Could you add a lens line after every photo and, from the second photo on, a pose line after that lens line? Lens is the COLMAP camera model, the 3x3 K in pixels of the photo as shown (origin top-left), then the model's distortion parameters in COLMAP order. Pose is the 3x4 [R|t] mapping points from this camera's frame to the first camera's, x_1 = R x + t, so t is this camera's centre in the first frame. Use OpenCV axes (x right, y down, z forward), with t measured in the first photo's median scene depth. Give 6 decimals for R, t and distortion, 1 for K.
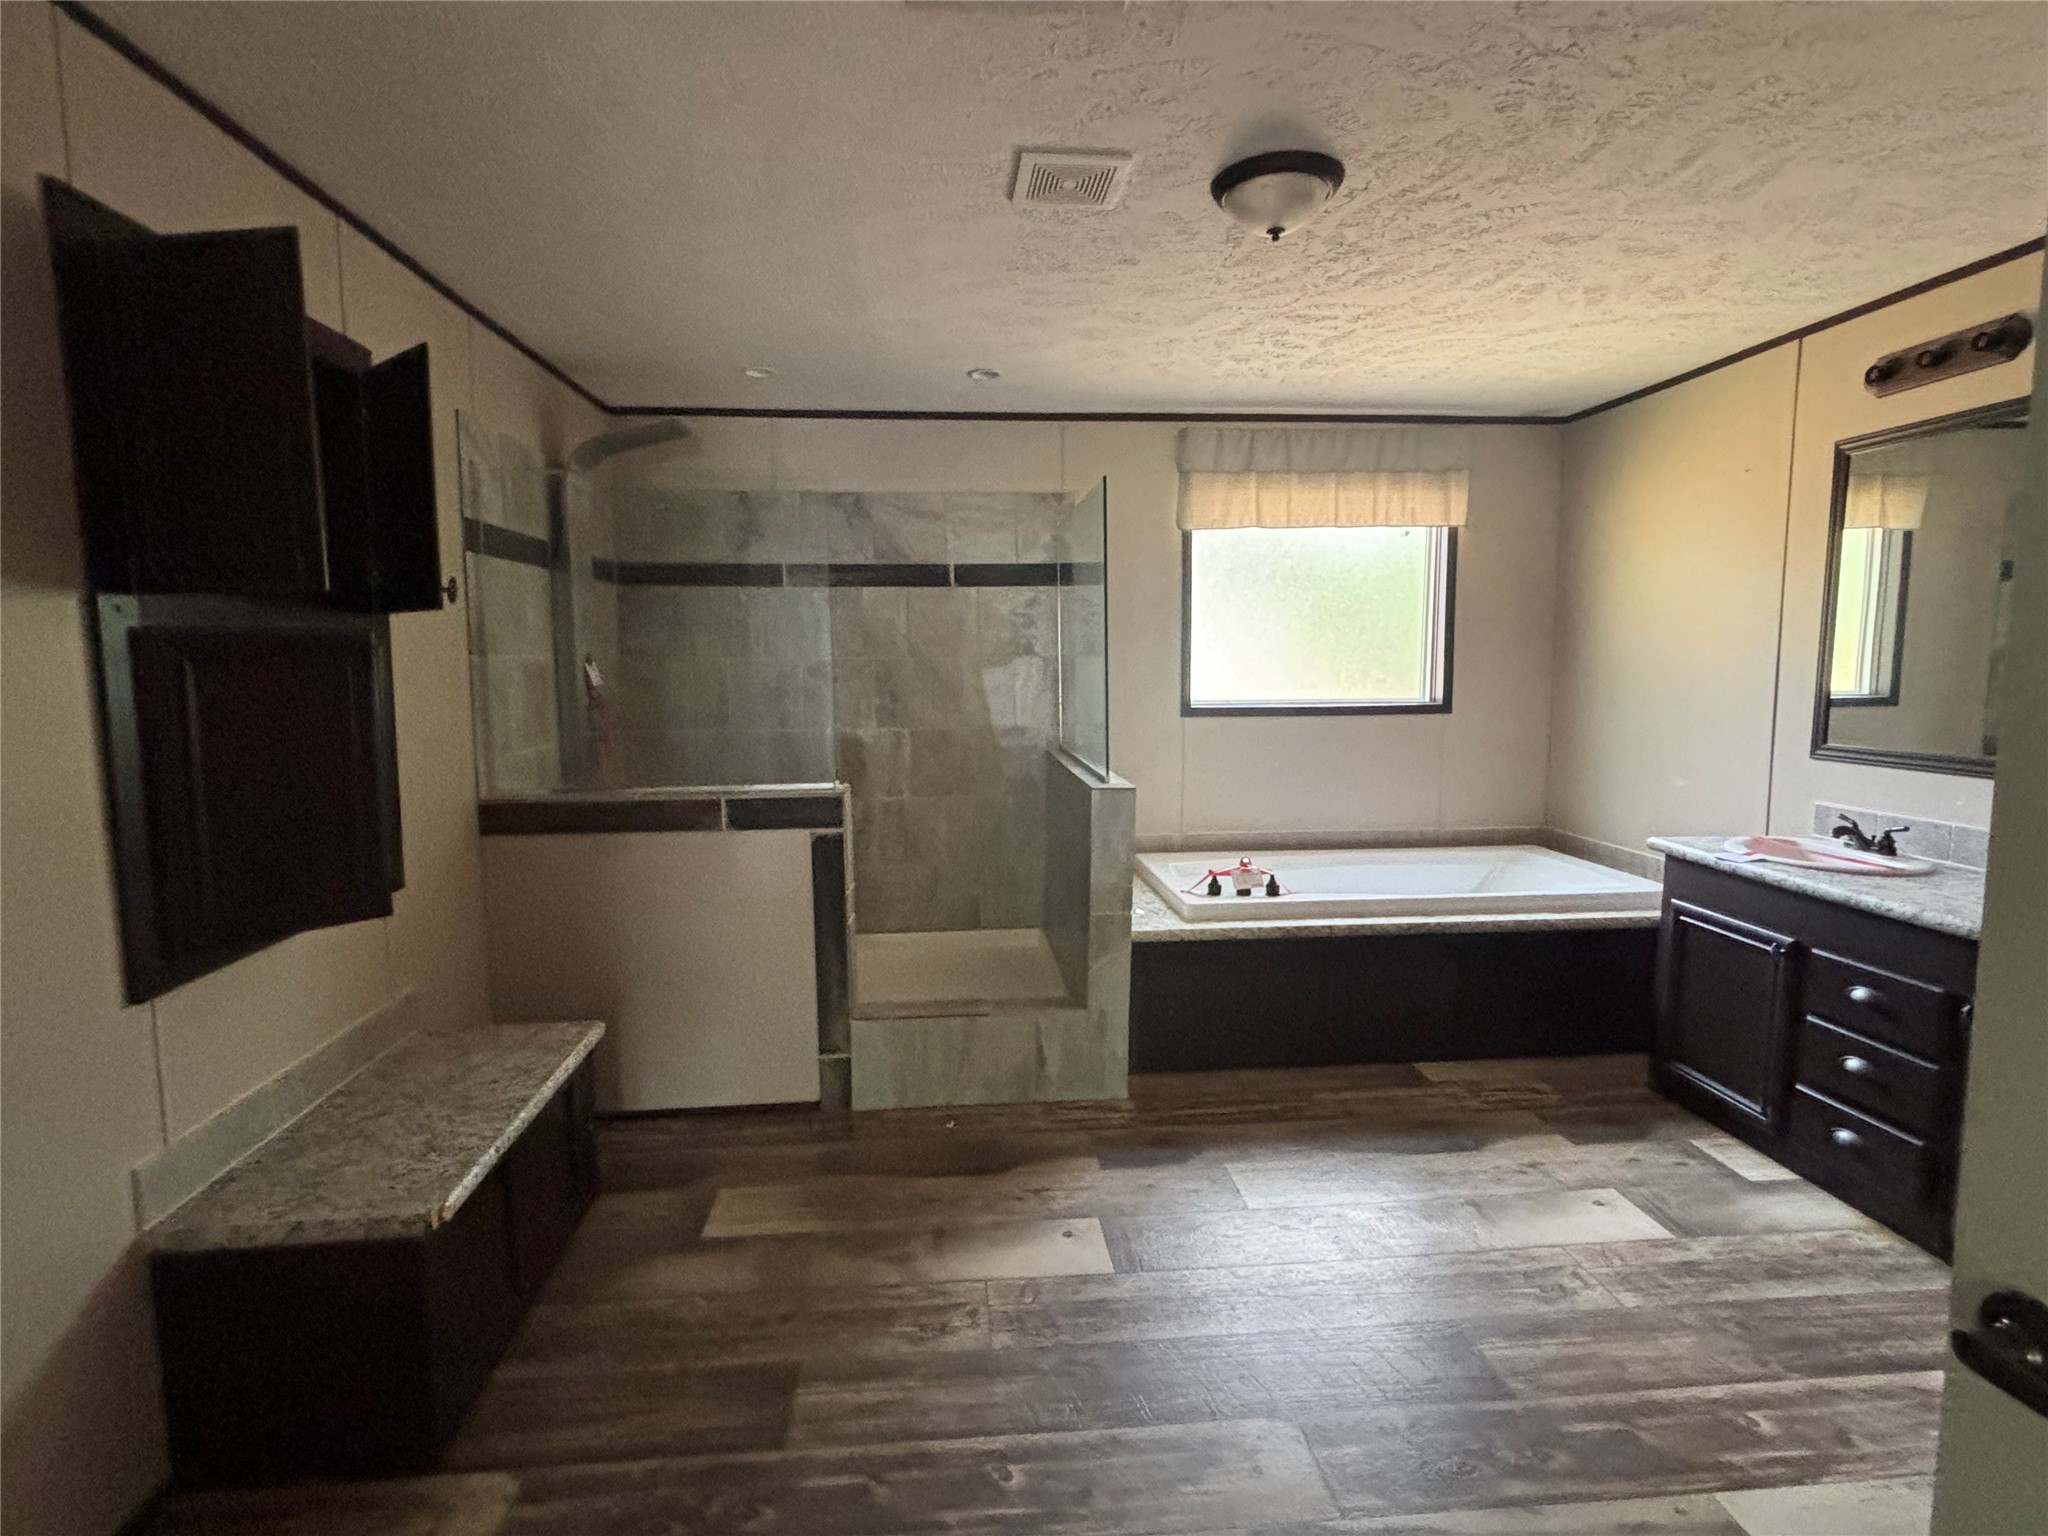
lens RADIAL K [[999.6, 0, 1011.4], [0, 999.6, 759.4], [0, 0, 1]] dist [0.002233, -0.000092]
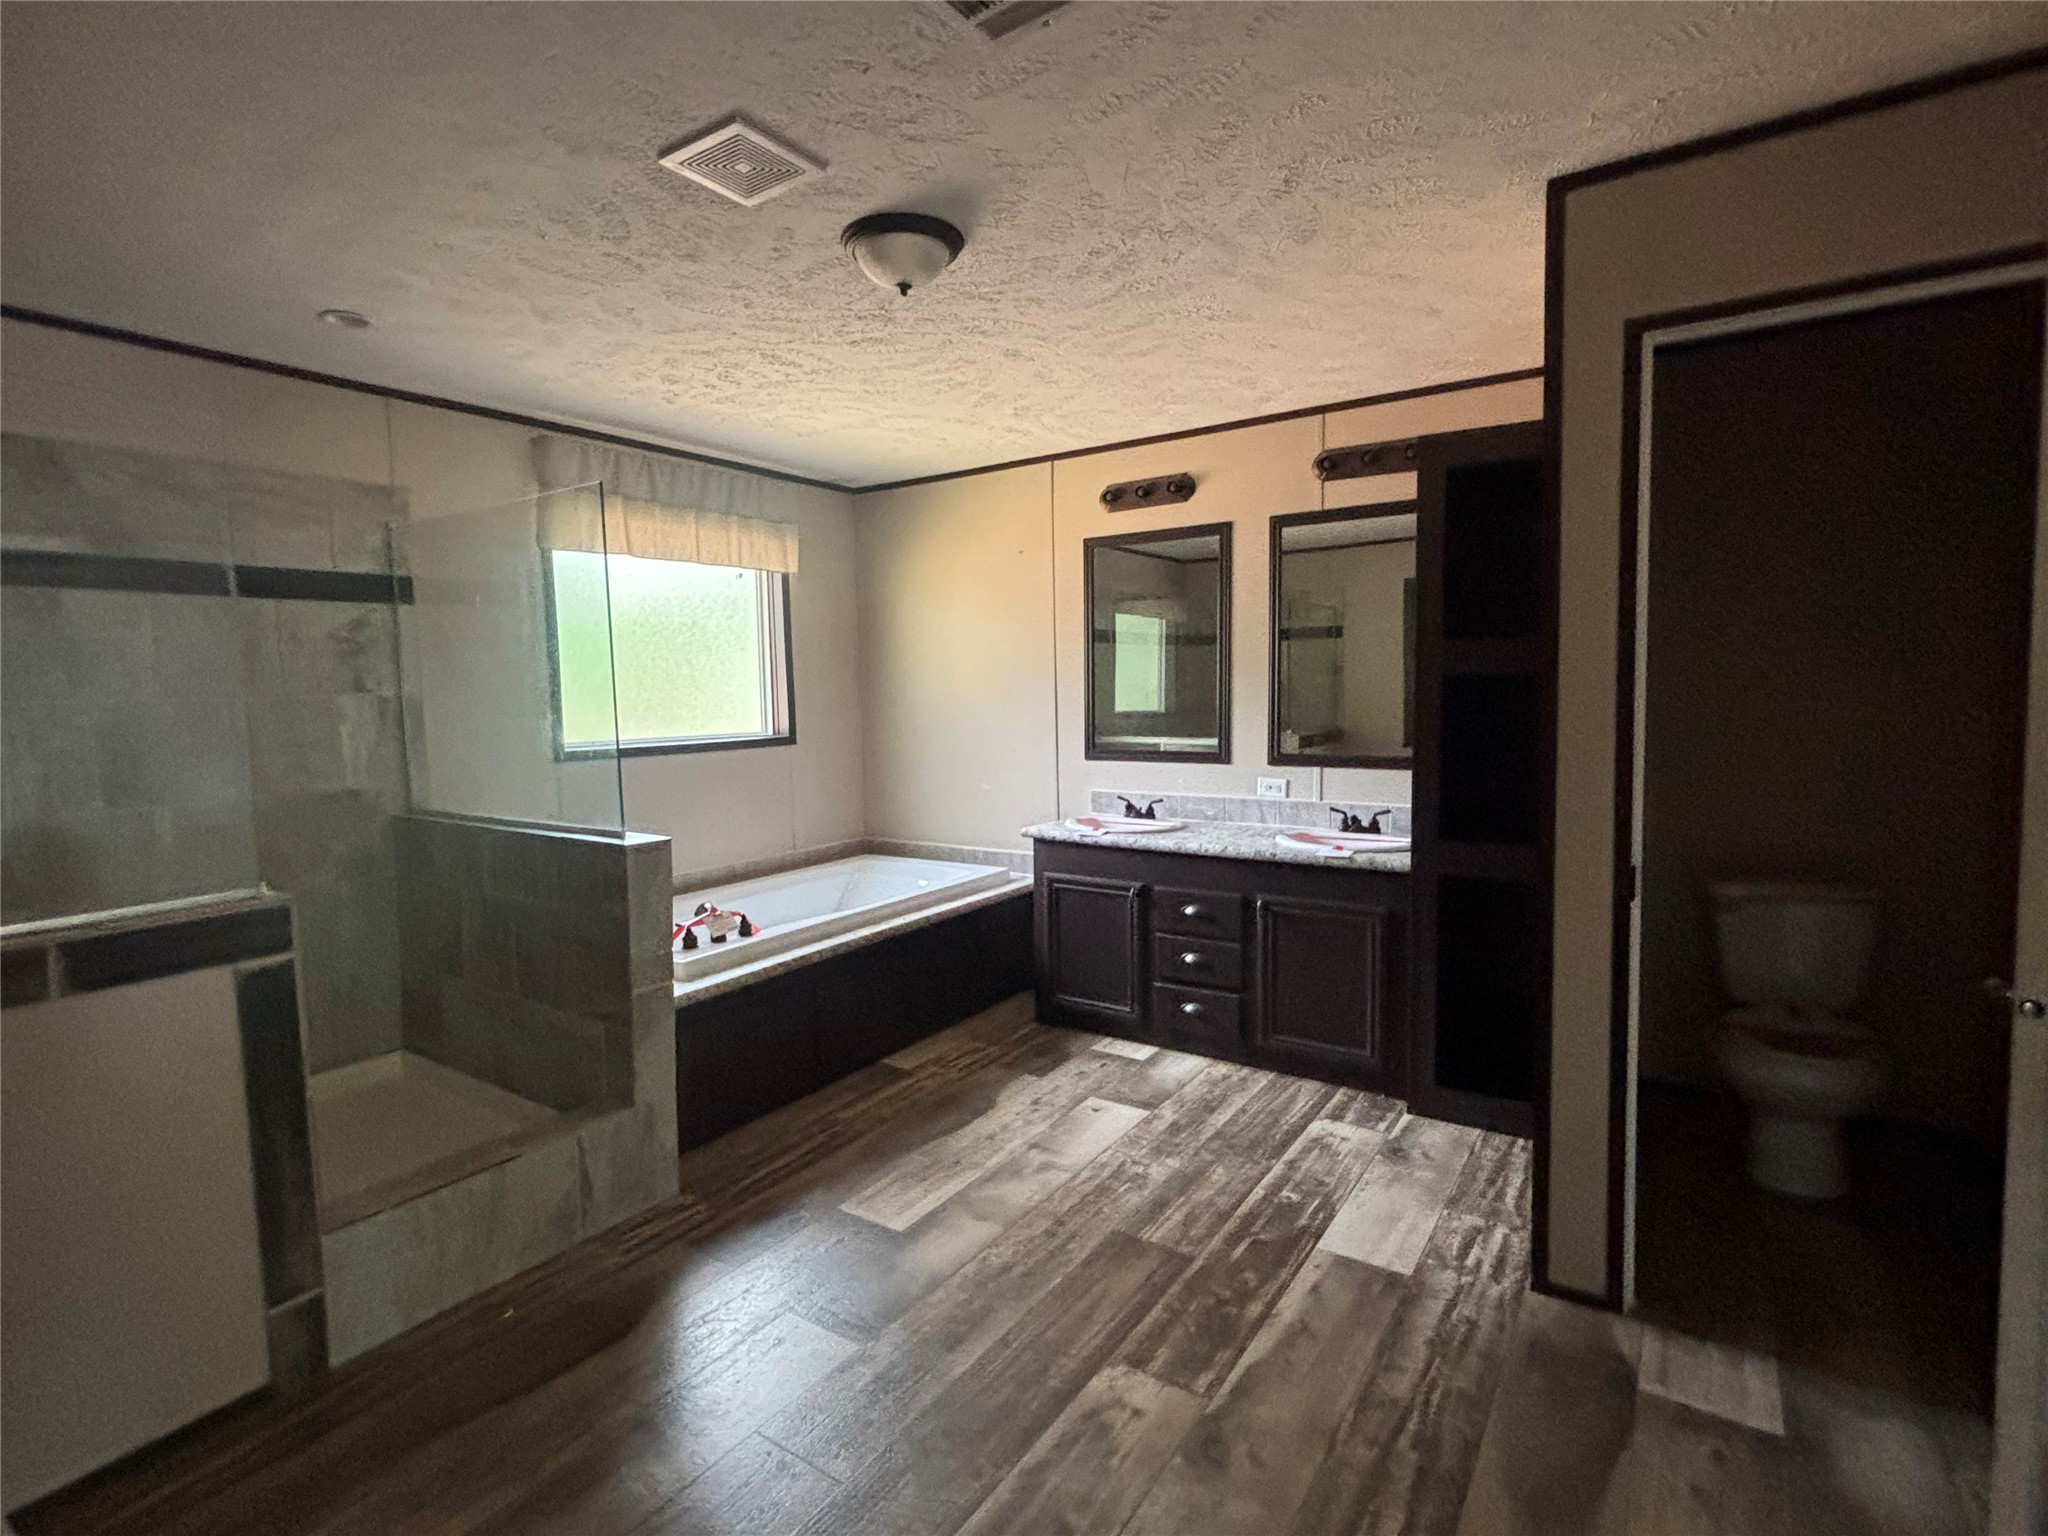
lens RADIAL K [[993.7, 0, 1019.6], [0, 993.7, 761.5], [0, 0, 1]] dist [0.003720, -0.007539]
pose [[0.629887, -0.063567, 0.774081, -0.371071], [0.093161, 0.995633, 0.005954, -0.016508], [-0.771079, 0.068364, 0.633059, 0.201311]]
